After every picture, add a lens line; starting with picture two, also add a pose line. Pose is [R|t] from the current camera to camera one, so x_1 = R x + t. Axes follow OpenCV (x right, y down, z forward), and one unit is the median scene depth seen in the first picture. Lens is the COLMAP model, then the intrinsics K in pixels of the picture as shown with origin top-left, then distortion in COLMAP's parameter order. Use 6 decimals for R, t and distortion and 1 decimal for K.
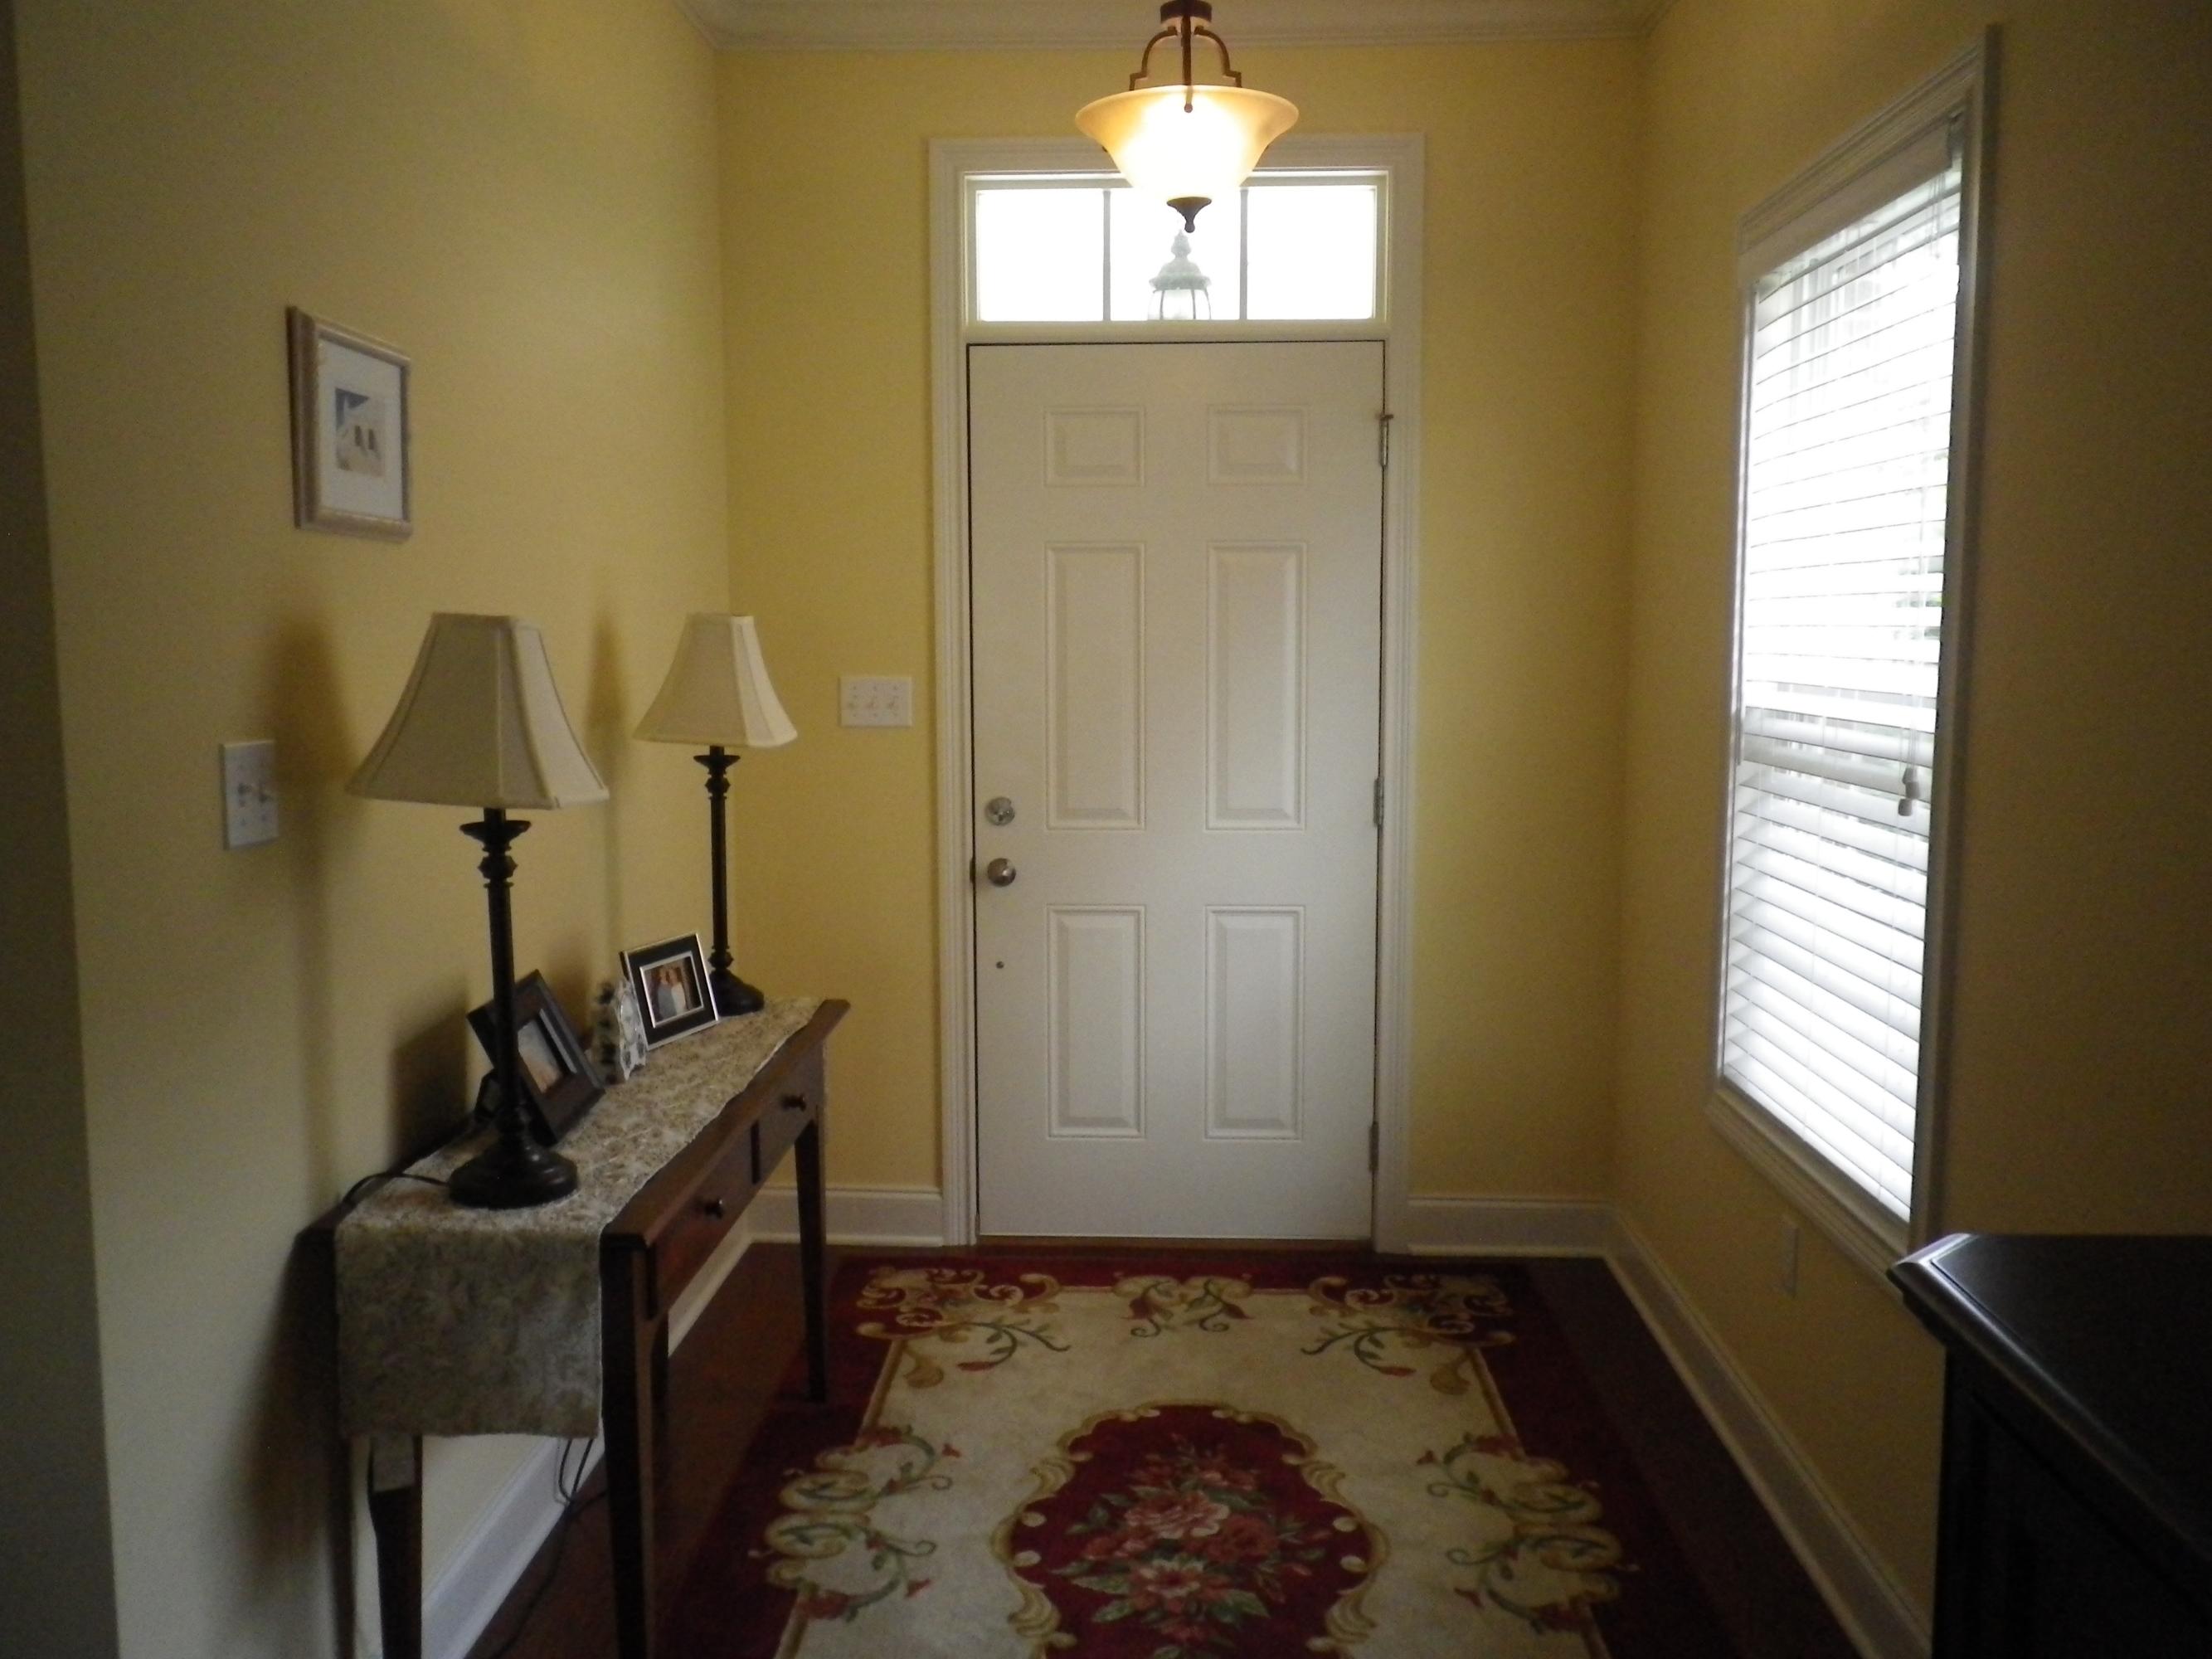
lens RADIAL K [[1874.3, 0, 1099.7], [0, 1874.3, 829.0], [0, 0, 1]] dist [-0.008714, 0.008959]
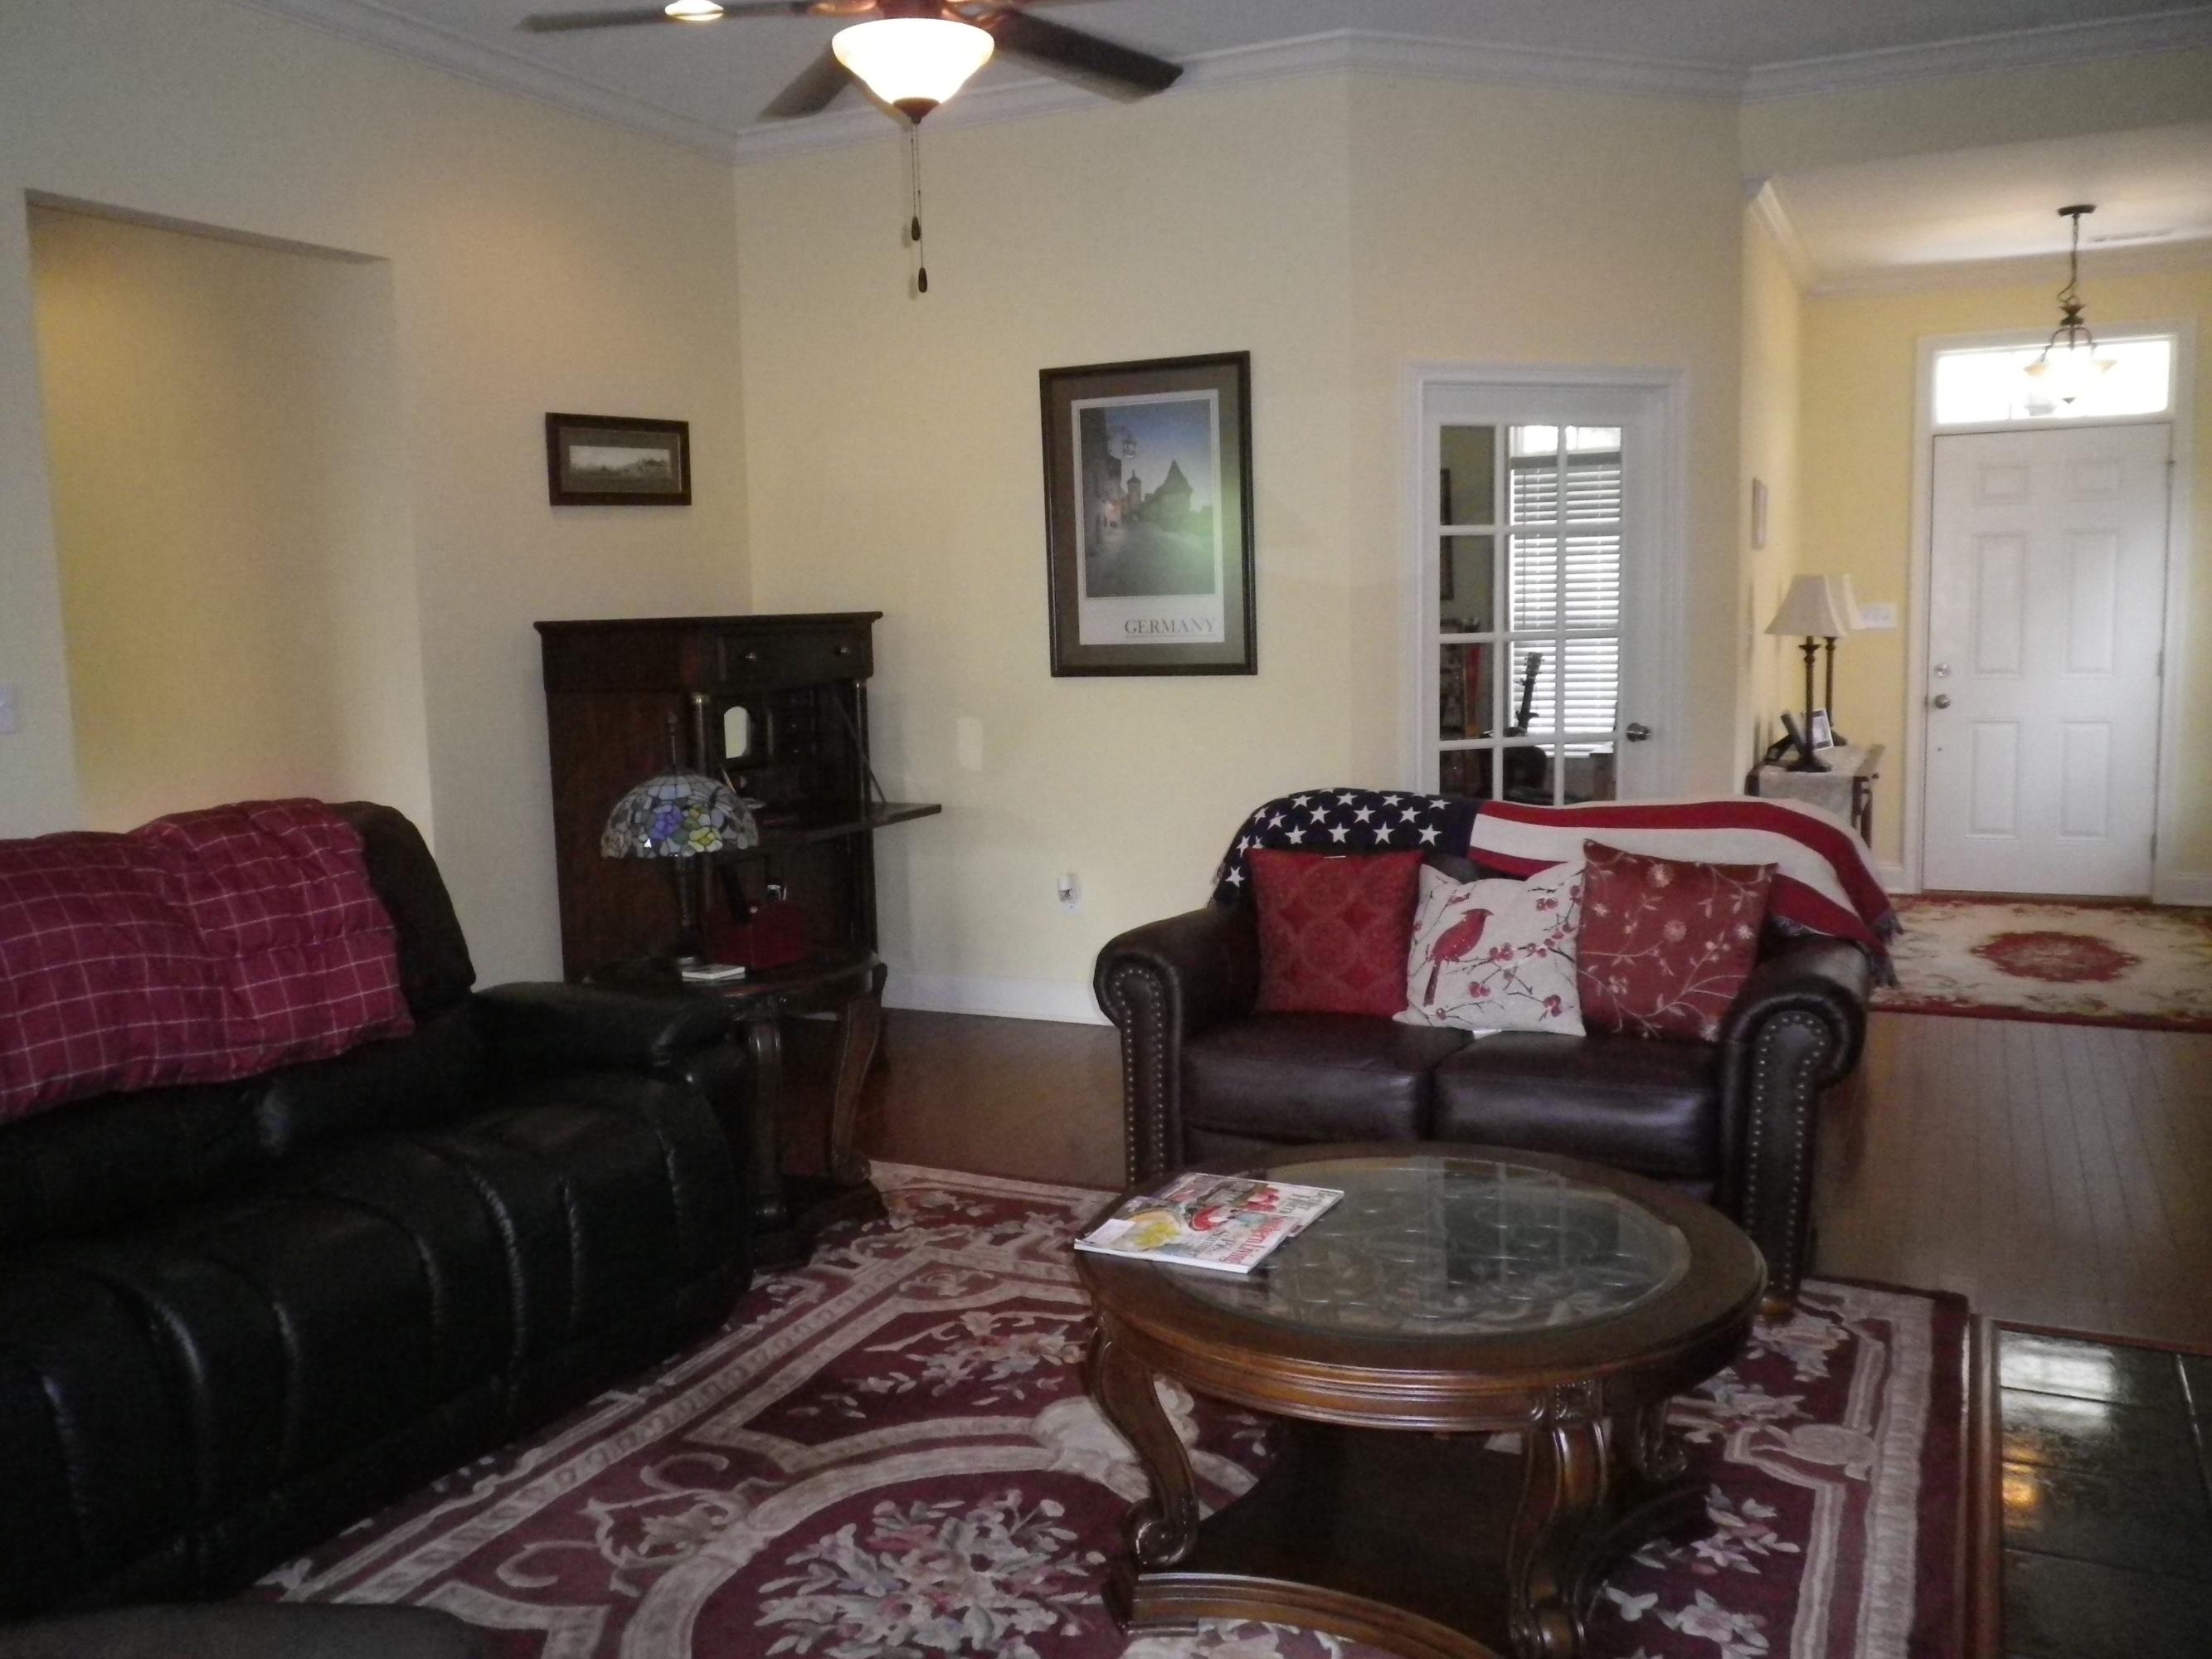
lens RADIAL K [[1874.3, 0, 1070.8], [0, 1874.3, 840.3], [0, 0, 1]] dist [-0.008714, 0.008959]
pose [[0.920296, 0.025347, -0.390400, -0.144916], [-0.016533, 0.999527, 0.025921, 0.155900], [0.390873, -0.017400, 0.920280, -1.383099]]
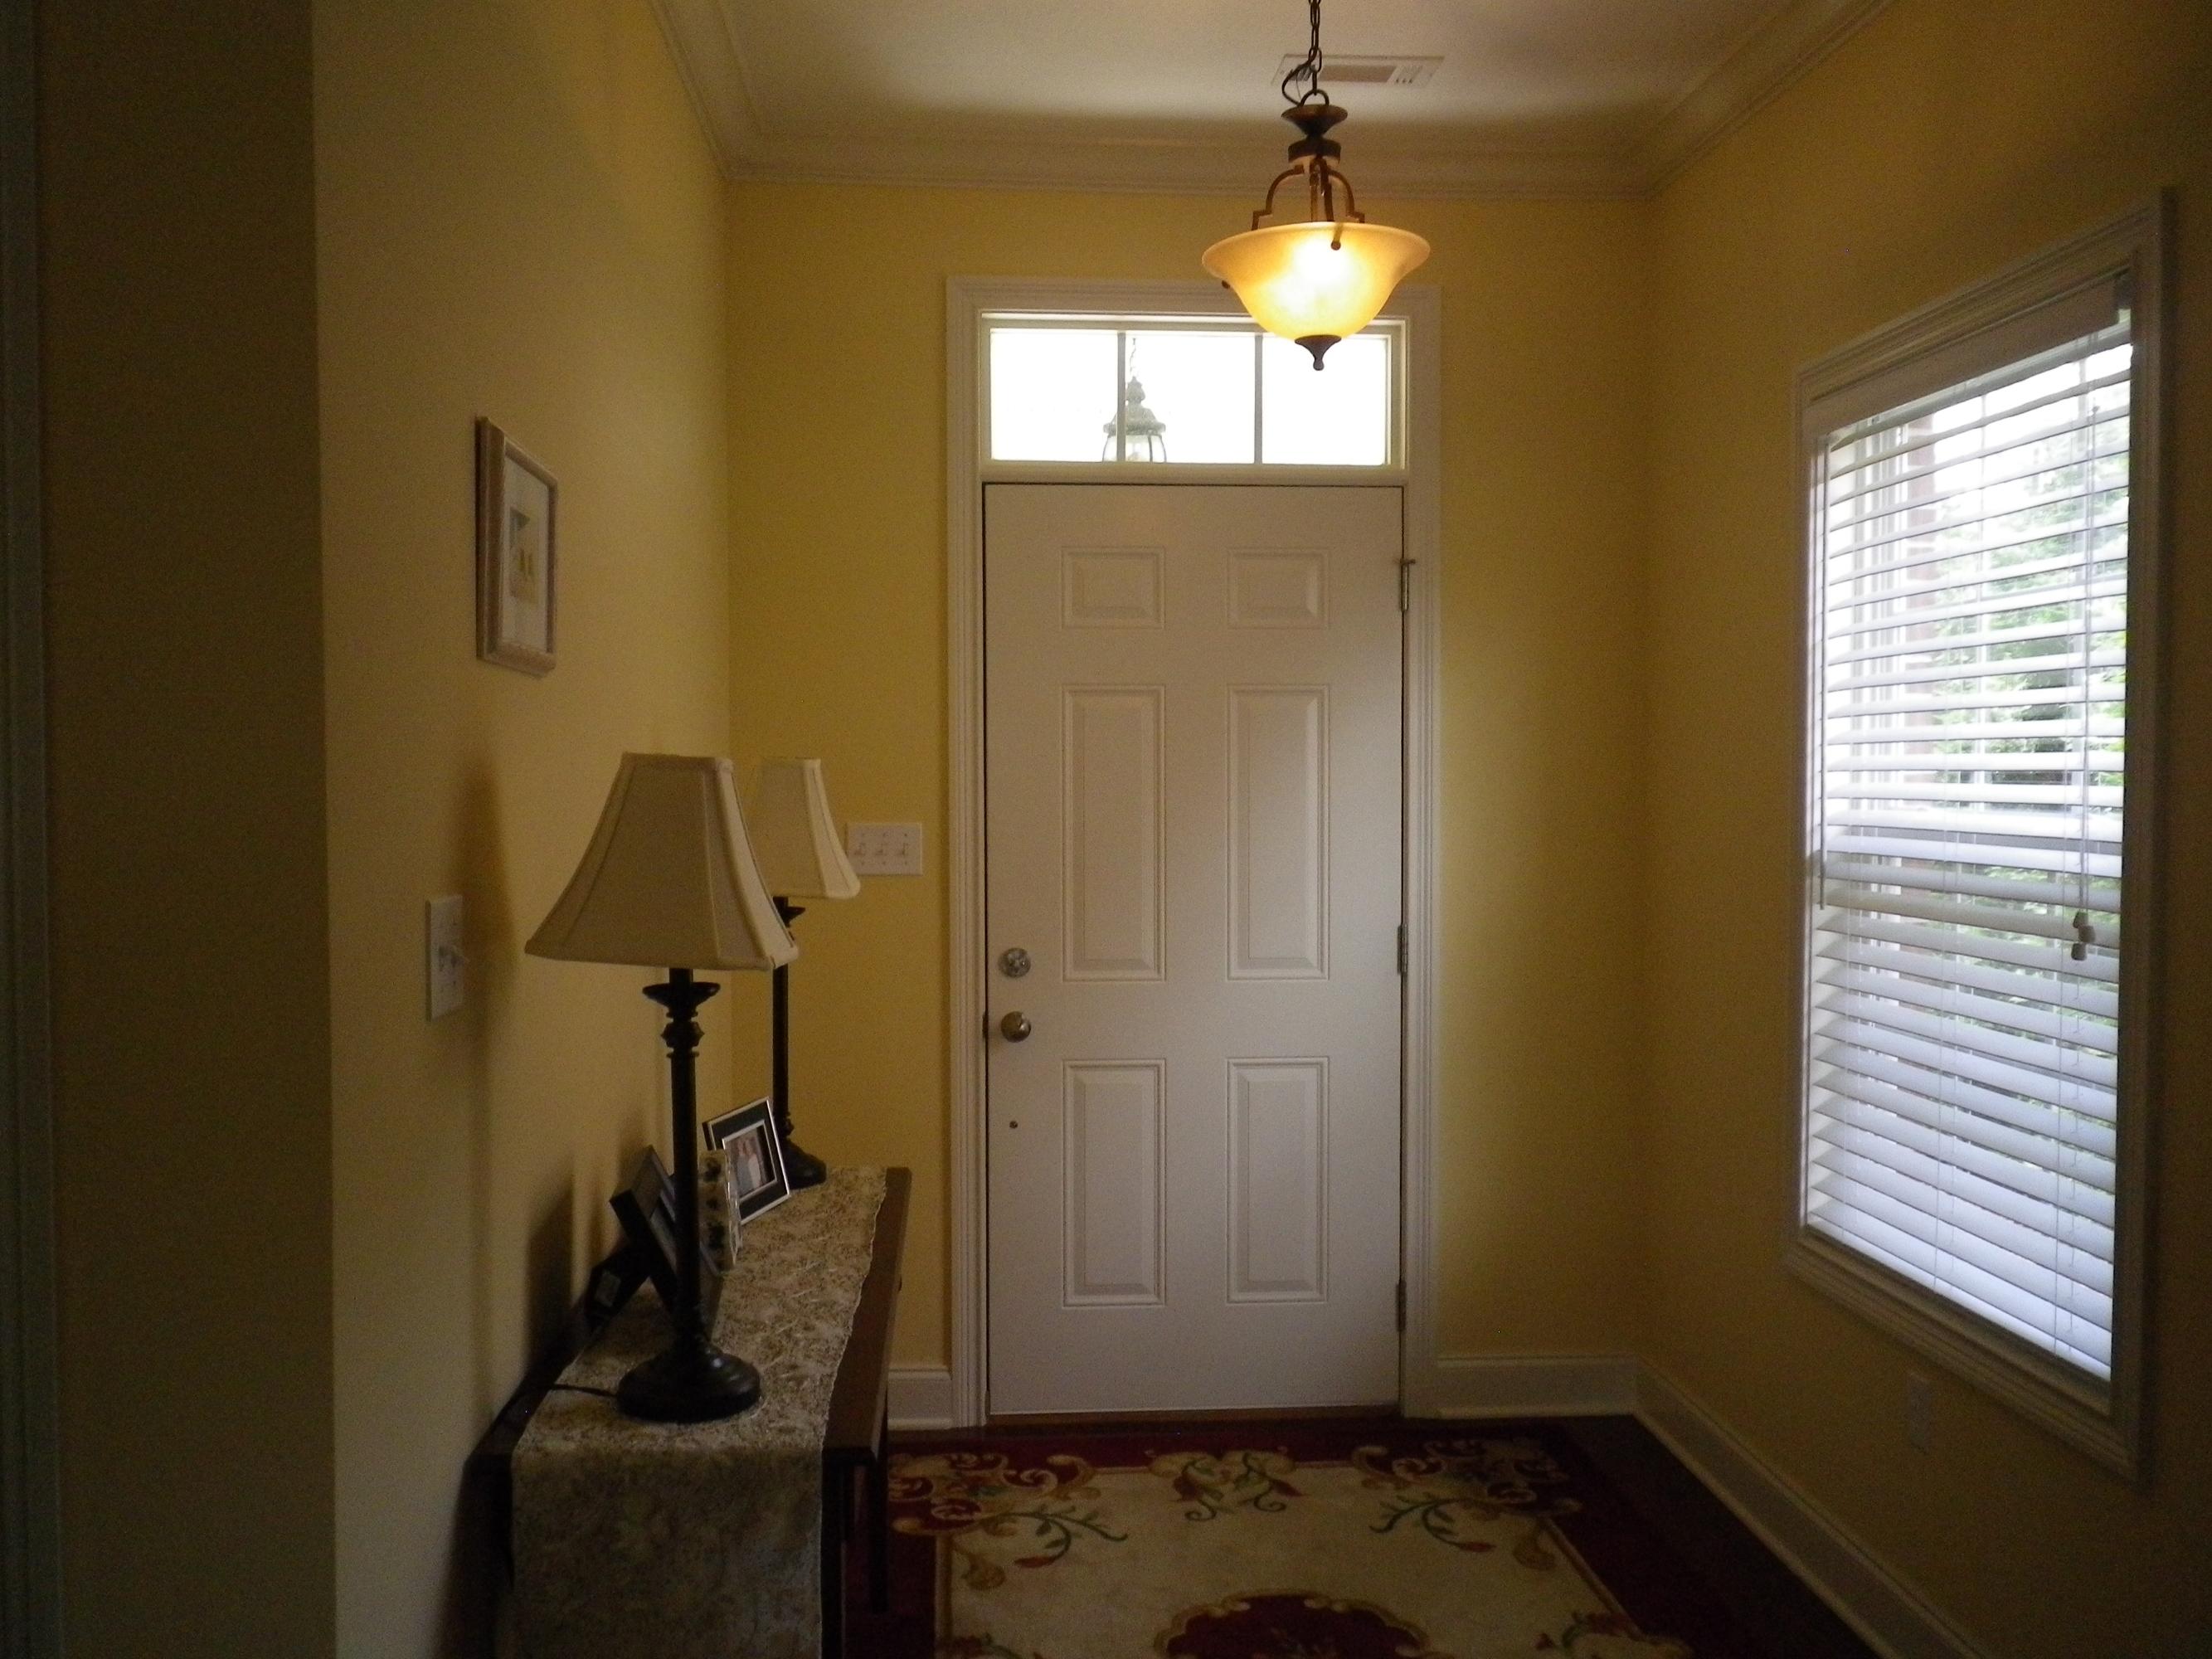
lens RADIAL K [[1874.3, 0, 1096.6], [0, 1874.3, 829.4], [0, 0, 1]] dist [-0.008714, 0.008959]
pose [[0.993437, -0.002340, 0.114357, -0.140918], [0.011152, 0.997009, -0.076478, -0.004347], [-0.113836, 0.077252, 0.990492, 0.048472]]
